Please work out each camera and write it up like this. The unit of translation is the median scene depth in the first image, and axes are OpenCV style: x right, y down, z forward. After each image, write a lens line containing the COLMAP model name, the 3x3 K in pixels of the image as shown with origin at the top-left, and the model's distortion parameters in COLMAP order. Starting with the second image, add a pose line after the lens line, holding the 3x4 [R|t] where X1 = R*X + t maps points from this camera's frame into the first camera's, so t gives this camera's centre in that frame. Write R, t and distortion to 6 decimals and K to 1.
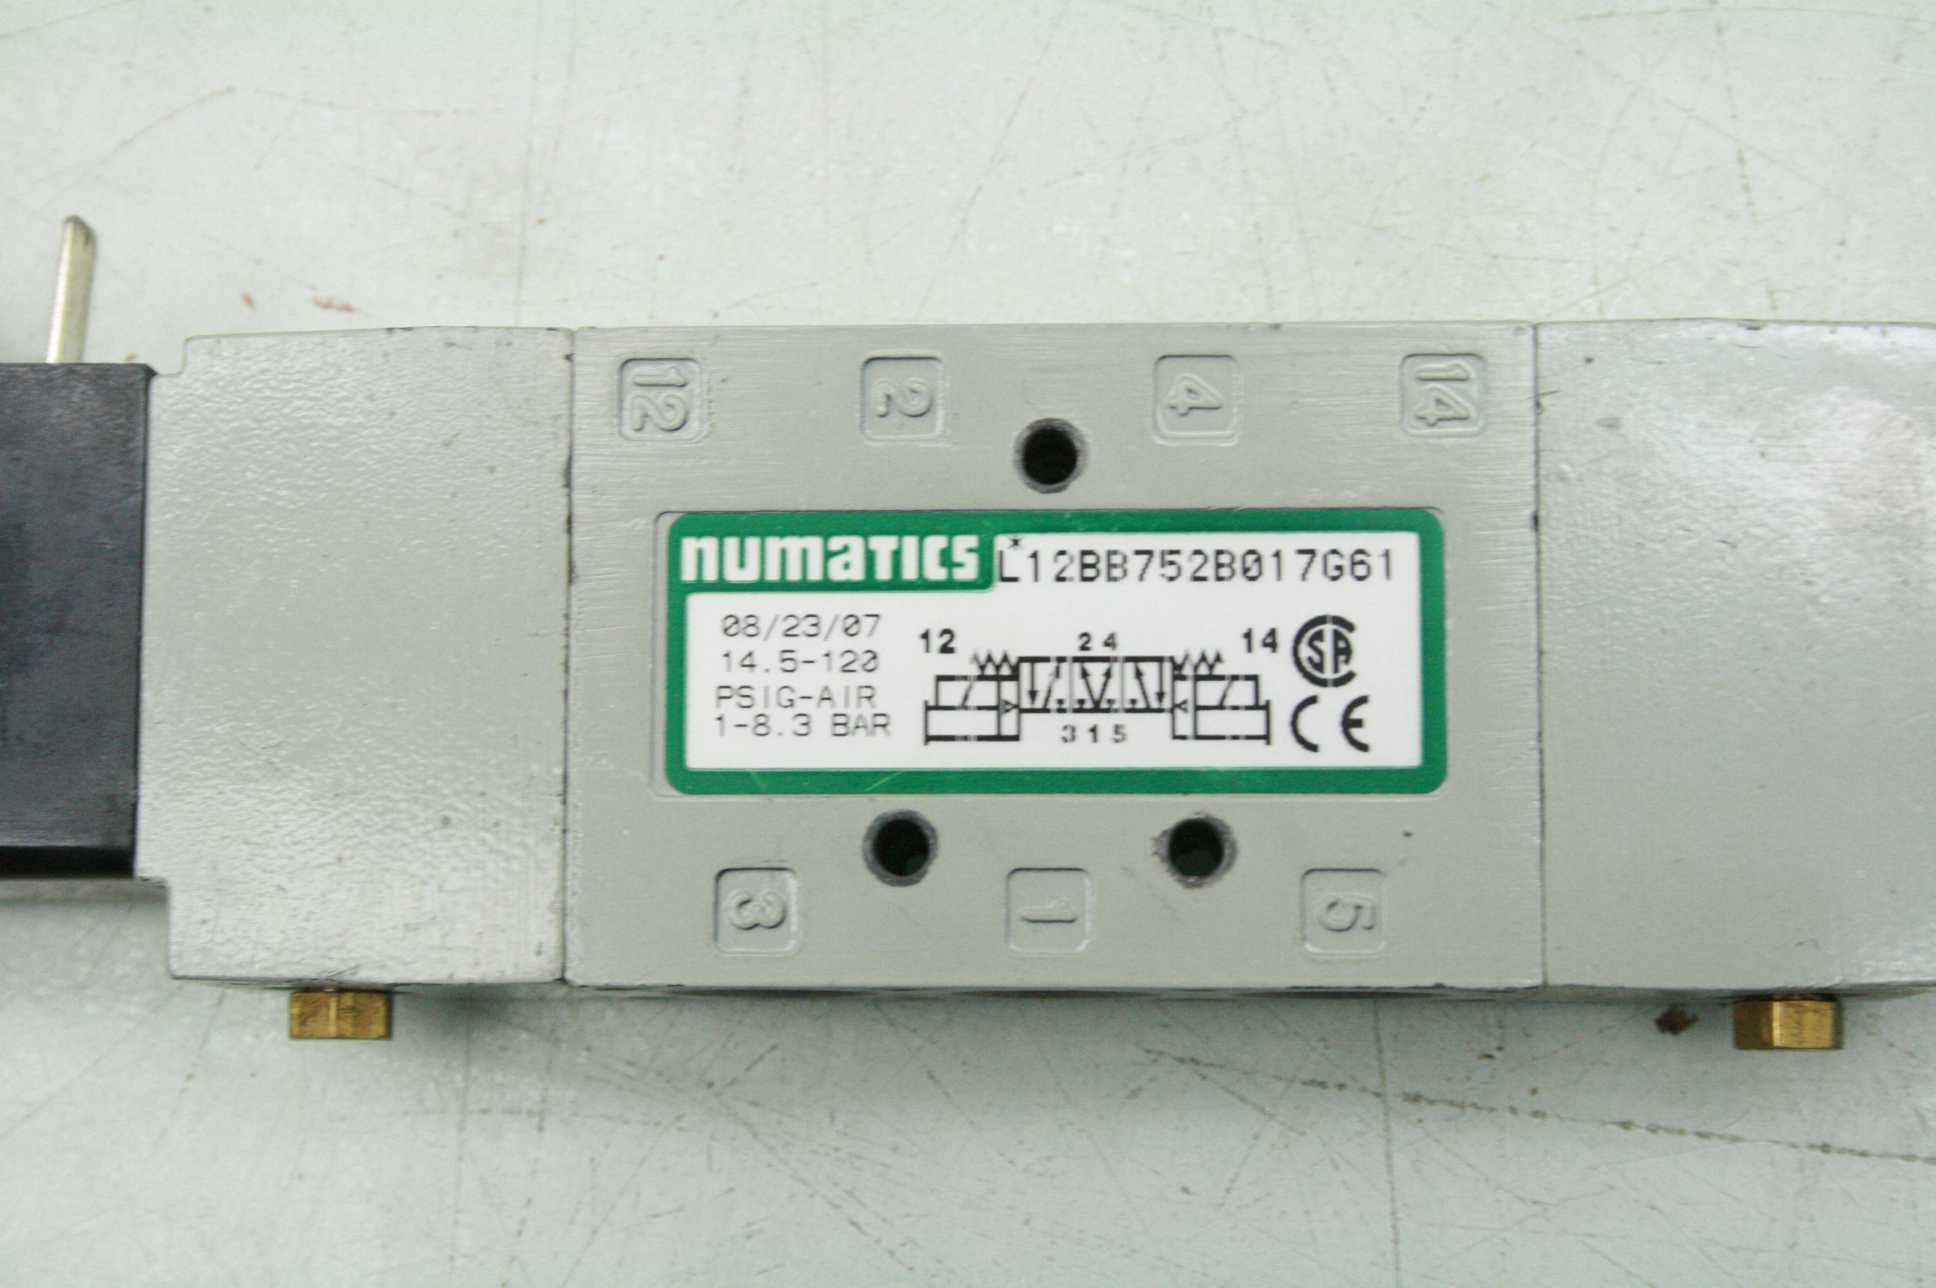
lens RADIAL K [[4022.7, 0, 968.0], [0, 4022.7, 644.0], [0, 0, 1]] dist [0.063602, -0.113993]
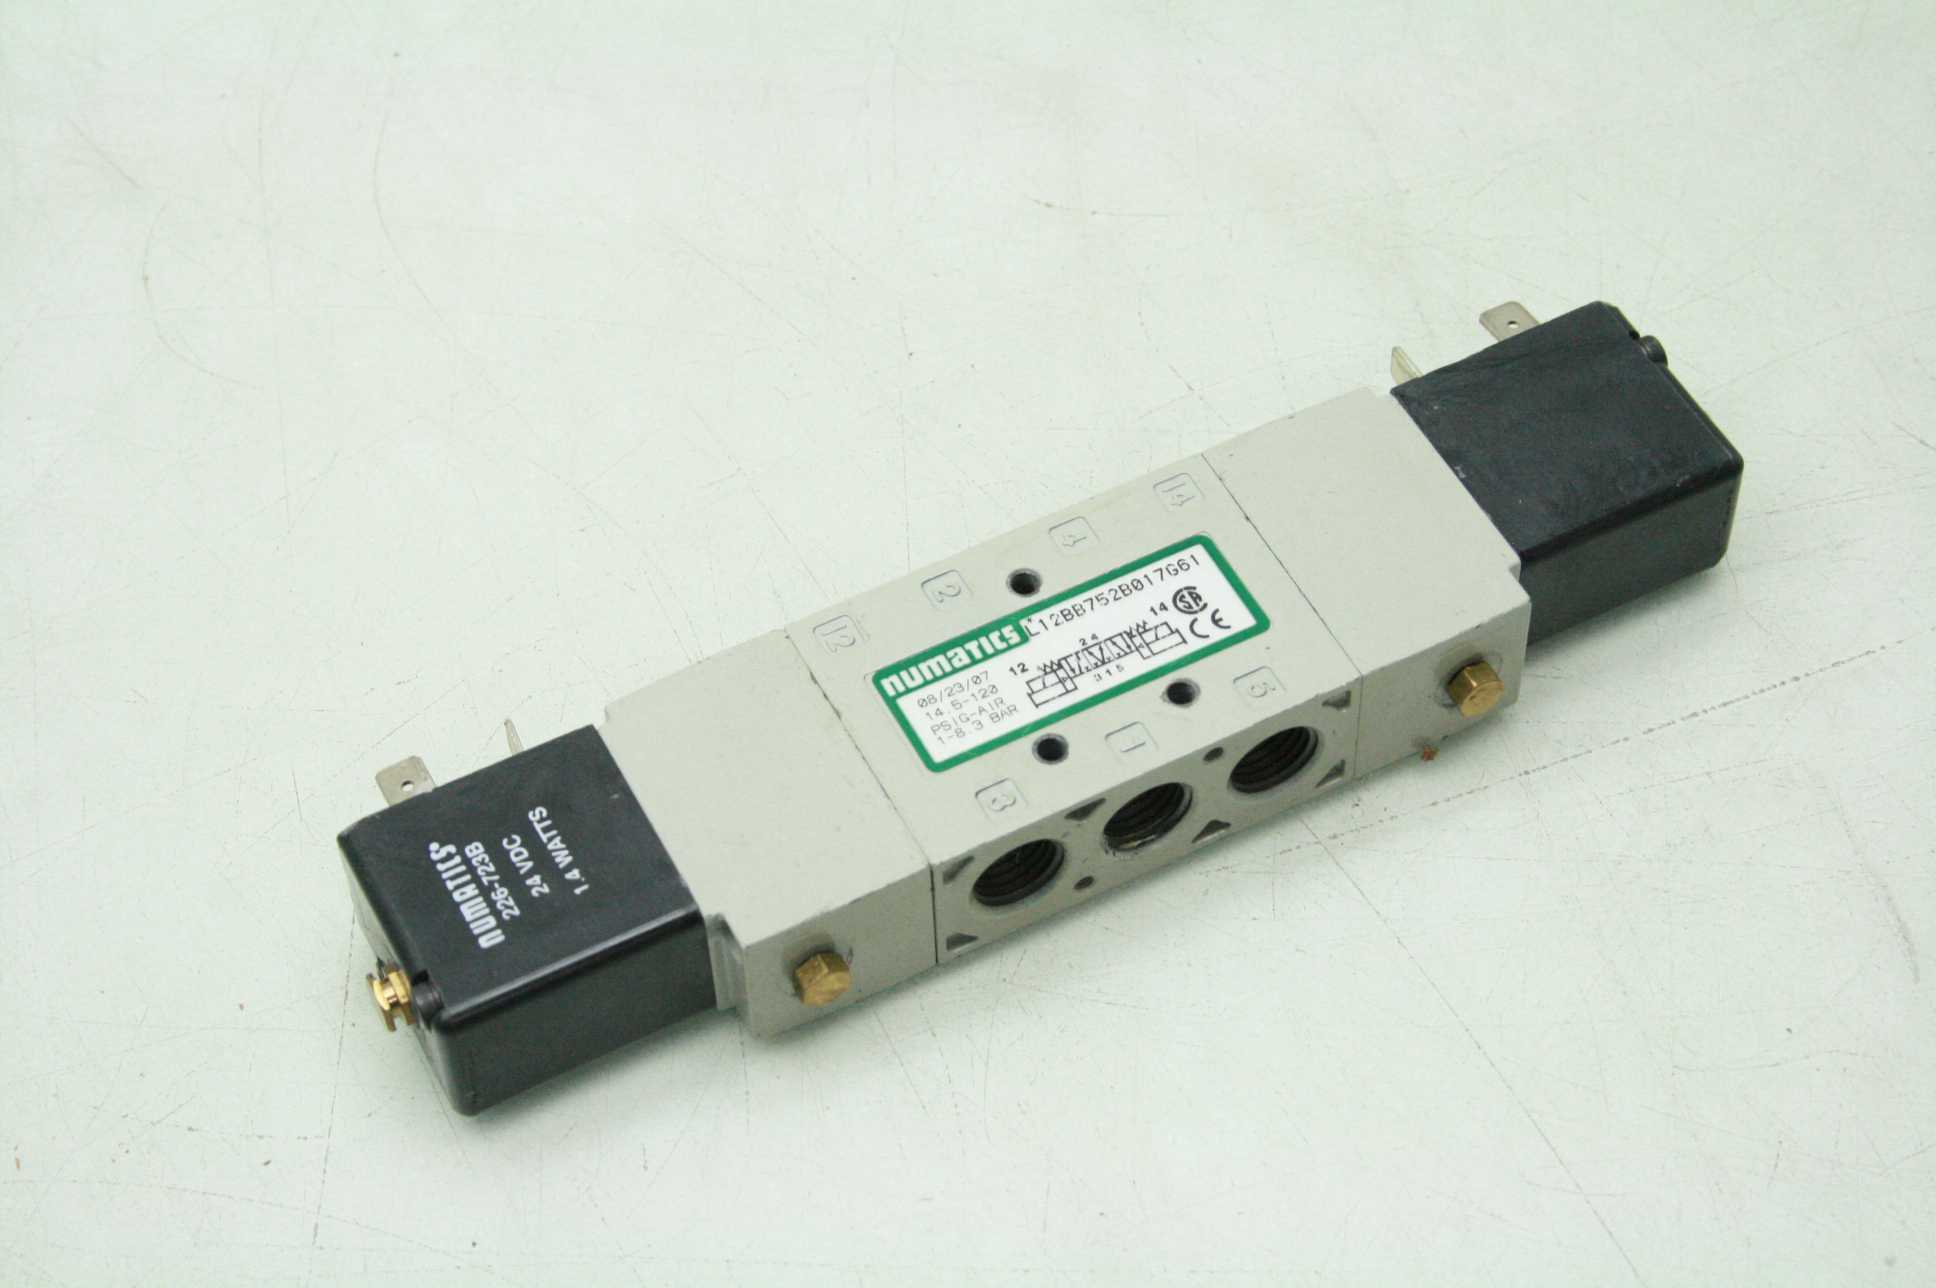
lens RADIAL K [[4022.7, 0, 968.0], [0, 4022.7, 644.0], [0, 0, 1]] dist [0.063602, -0.113993]
pose [[0.887856, -0.353001, 0.295129, -0.619311], [0.453864, 0.777313, -0.435651, 0.854722], [-0.075622, 0.520744, 0.850357, -0.715520]]
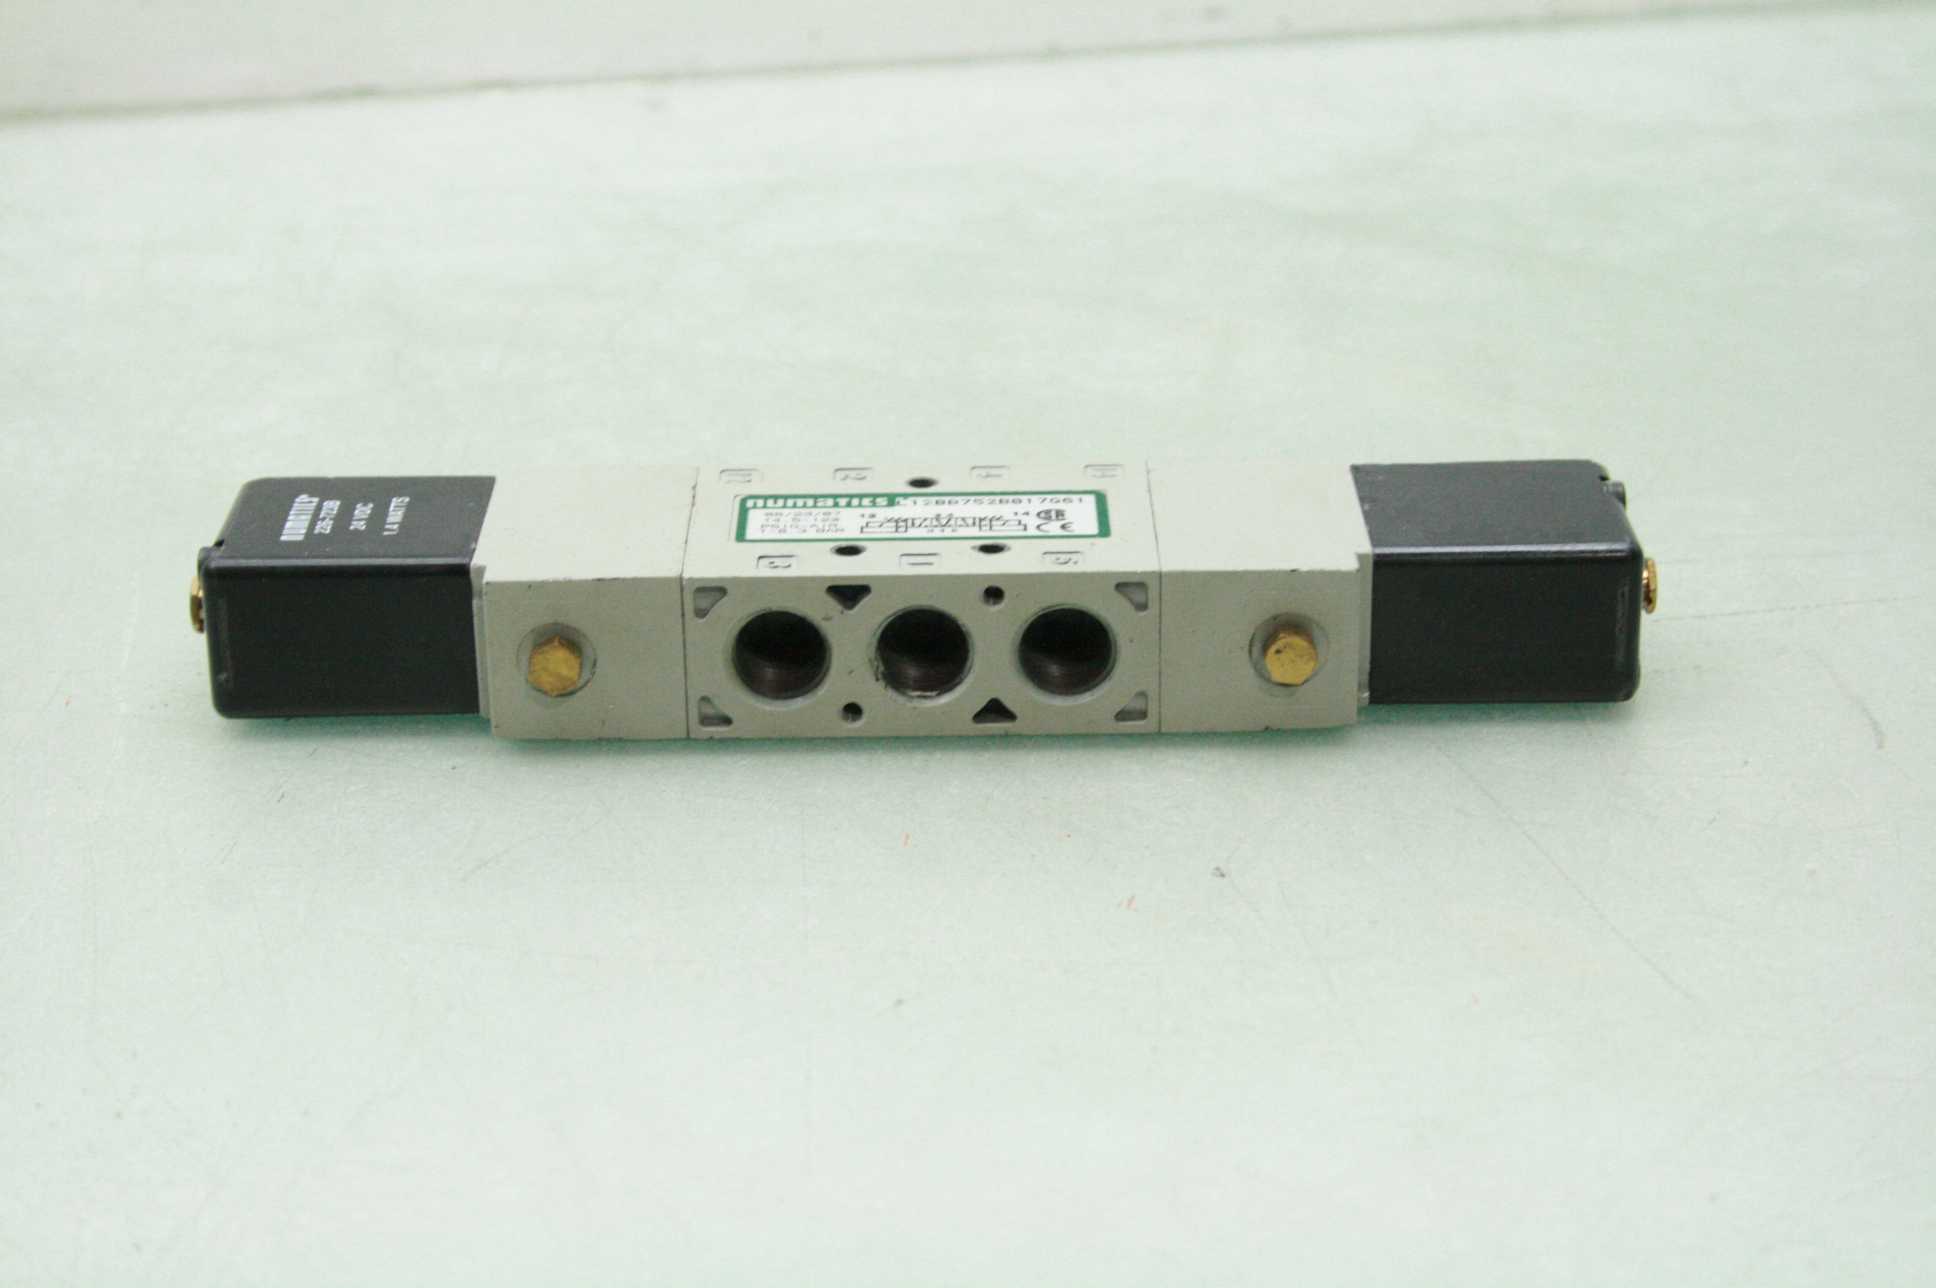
lens RADIAL K [[4022.7, 0, 968.0], [0, 4022.7, 644.0], [0, 0, 1]] dist [0.063602, -0.113993]
pose [[0.999331, 0.029413, 0.021723, 0.001039], [0.004143, 0.499188, -0.866484, 1.850852], [-0.036329, 0.865994, 0.498732, 0.010205]]
